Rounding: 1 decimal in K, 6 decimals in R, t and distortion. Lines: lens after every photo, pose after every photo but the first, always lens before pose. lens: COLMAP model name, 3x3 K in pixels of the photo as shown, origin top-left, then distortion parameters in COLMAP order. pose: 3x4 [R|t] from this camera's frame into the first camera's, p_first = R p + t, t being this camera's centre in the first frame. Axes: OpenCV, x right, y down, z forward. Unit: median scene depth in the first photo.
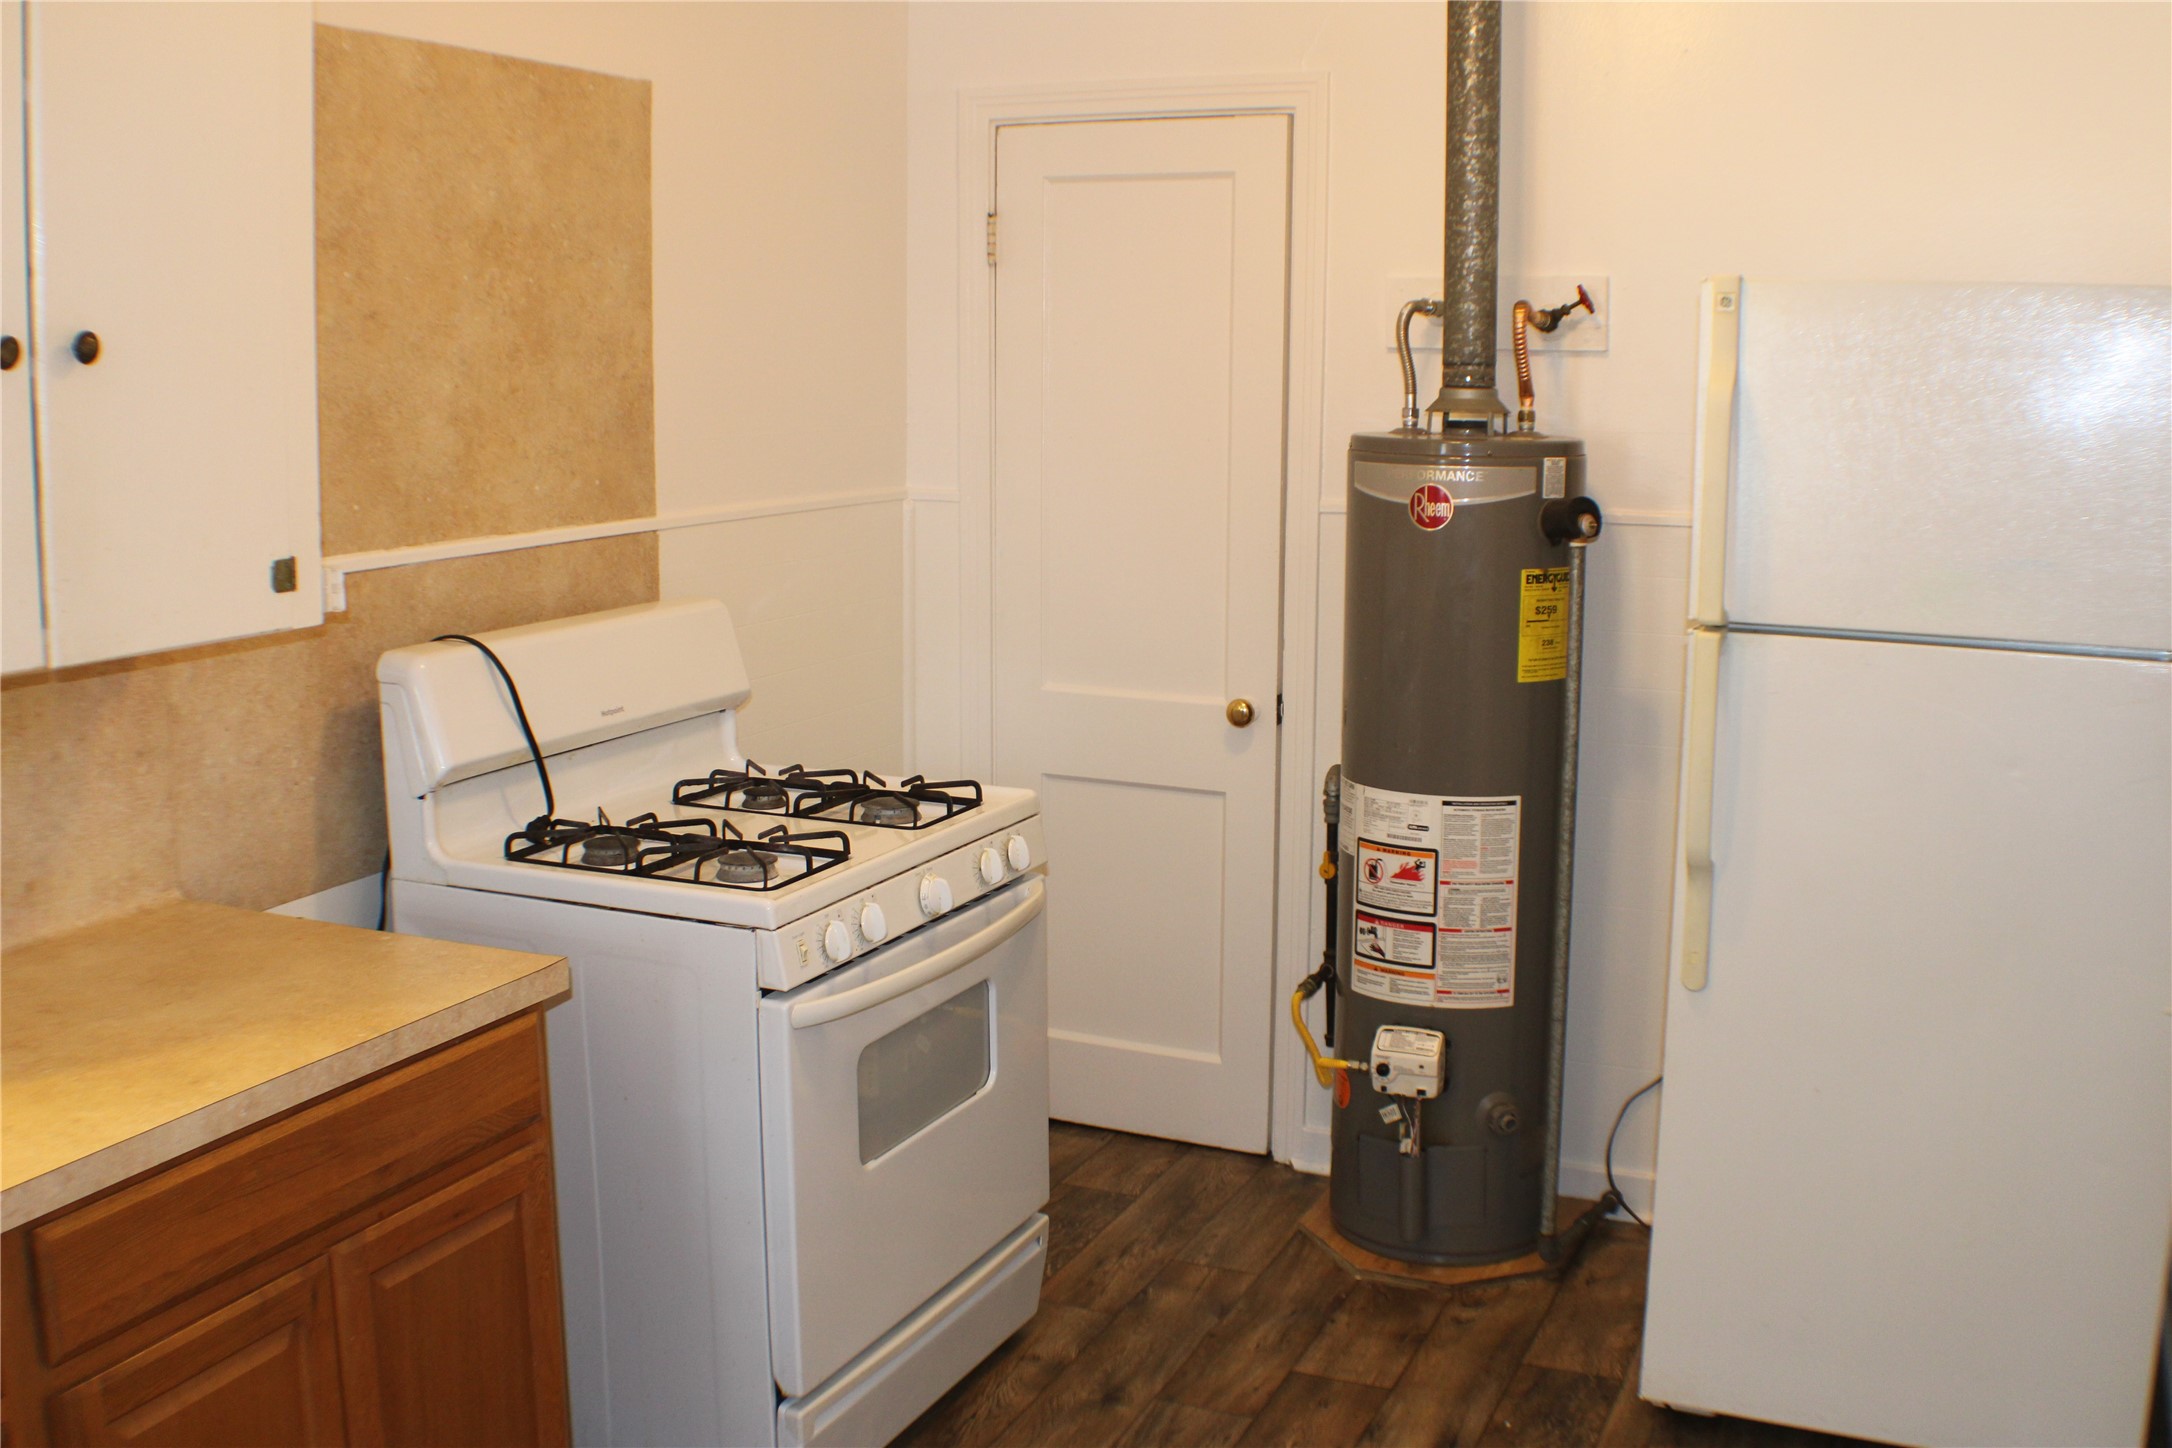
lens RADIAL K [[2168.4, 0, 1122.9], [0, 2168.4, 729.9], [0, 0, 1]] dist [-0.211136, 0.128974]
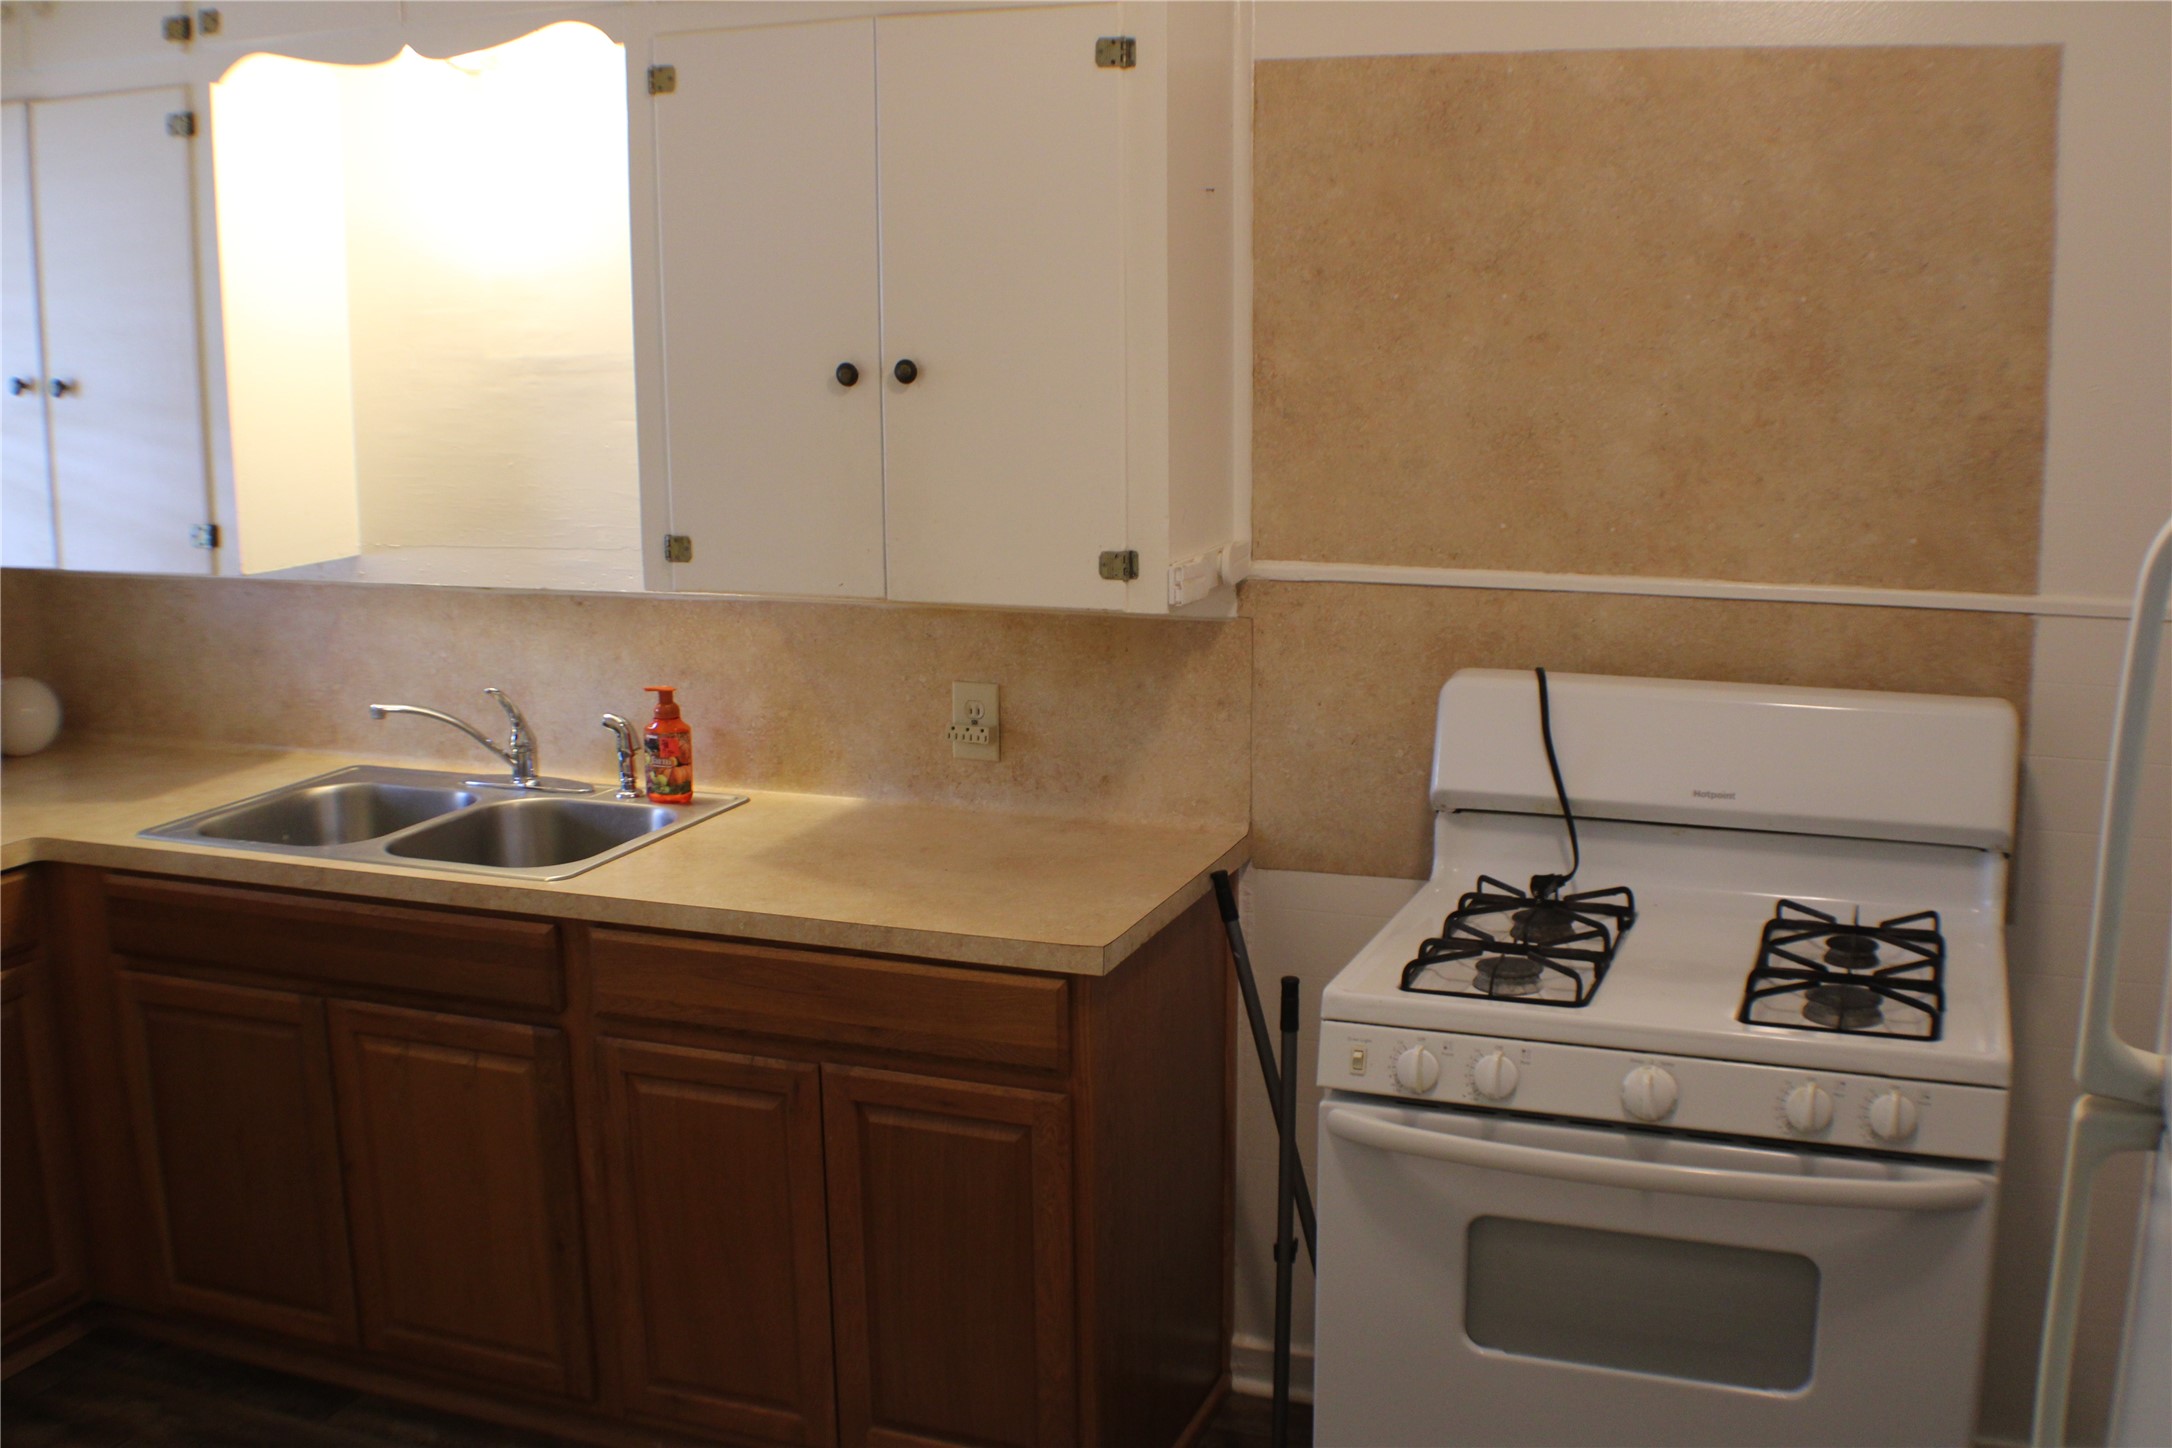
lens RADIAL K [[2168.4, 0, 1122.9], [0, 2168.4, 729.9], [0, 0, 1]] dist [-0.211136, 0.128974]
pose [[0.041273, 0.186598, -0.981569, 0.637796], [-0.165775, 0.970069, 0.177441, -0.157579], [0.985300, 0.155396, 0.070971, 0.734523]]
